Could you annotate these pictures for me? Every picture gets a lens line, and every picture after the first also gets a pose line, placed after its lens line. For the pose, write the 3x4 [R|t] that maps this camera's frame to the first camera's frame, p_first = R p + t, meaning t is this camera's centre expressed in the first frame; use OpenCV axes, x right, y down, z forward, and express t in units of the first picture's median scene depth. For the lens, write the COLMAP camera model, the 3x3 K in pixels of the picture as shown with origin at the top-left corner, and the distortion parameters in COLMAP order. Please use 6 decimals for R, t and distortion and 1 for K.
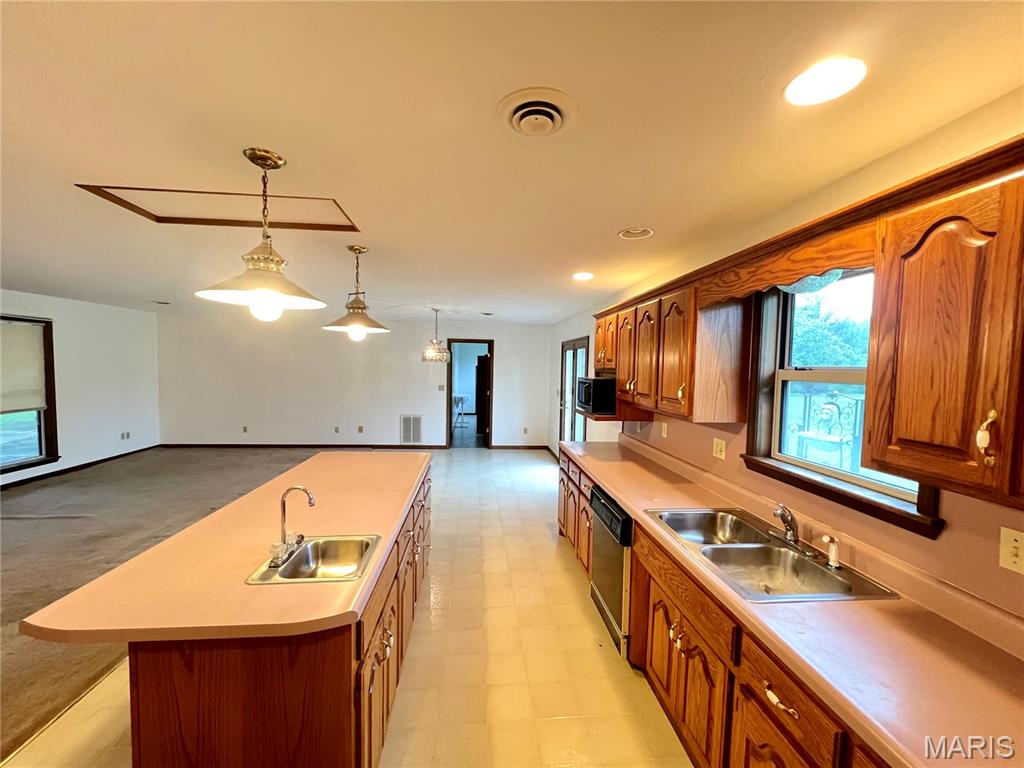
lens RADIAL K [[404.6, 0, 513.5], [0, 404.6, 386.9], [0, 0, 1]] dist [-0.007105, 0.000867]
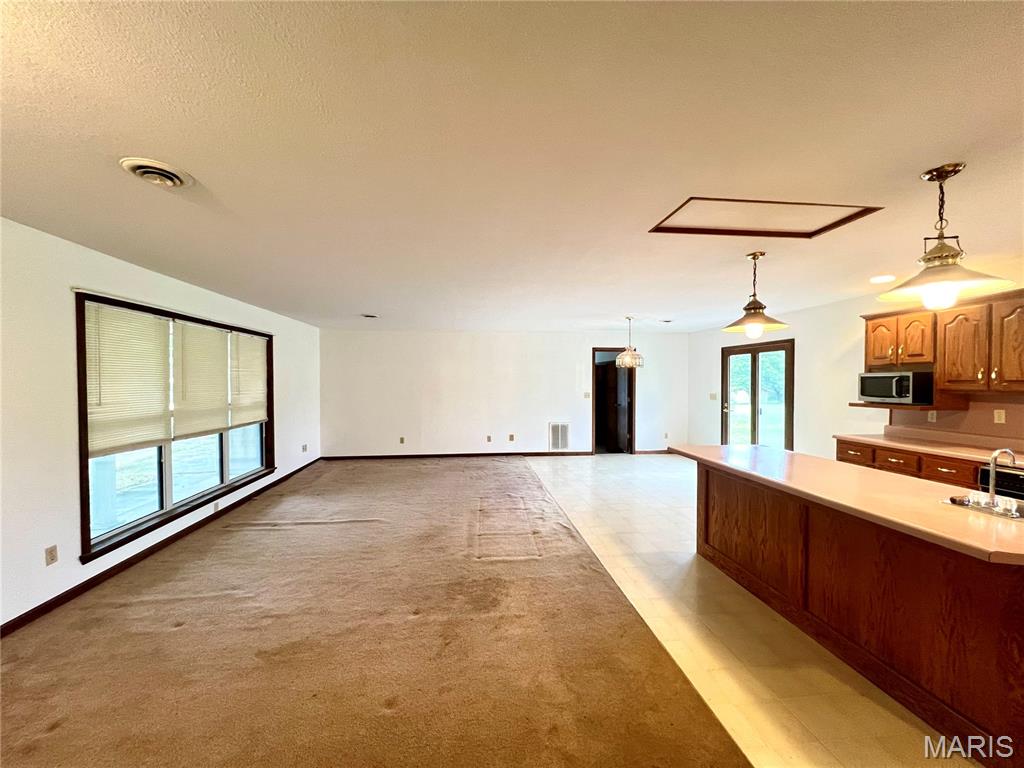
lens RADIAL K [[404.6, 0, 517.8], [0, 404.6, 386.1], [0, 0, 1]] dist [-0.007105, 0.000867]
pose [[0.999683, -0.022831, 0.010632, -0.725600], [0.023229, 0.998971, -0.038945, 0.028721], [-0.009732, 0.039180, 0.999185, -0.057301]]
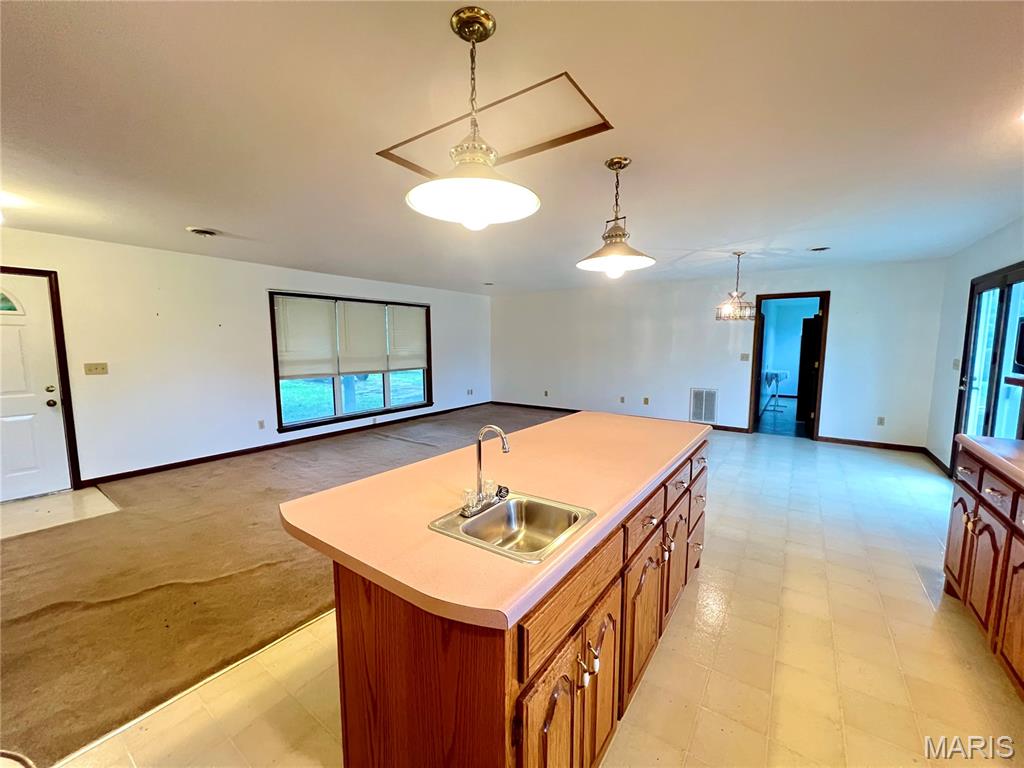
lens RADIAL K [[404.6, 0, 510.4], [0, 404.6, 387.2], [0, 0, 1]] dist [-0.007105, 0.000867]
pose [[0.751838, 0.050227, -0.657432, 0.006598], [-0.016643, 0.998222, 0.057231, 0.046166], [0.659138, -0.032087, 0.751337, 0.157318]]
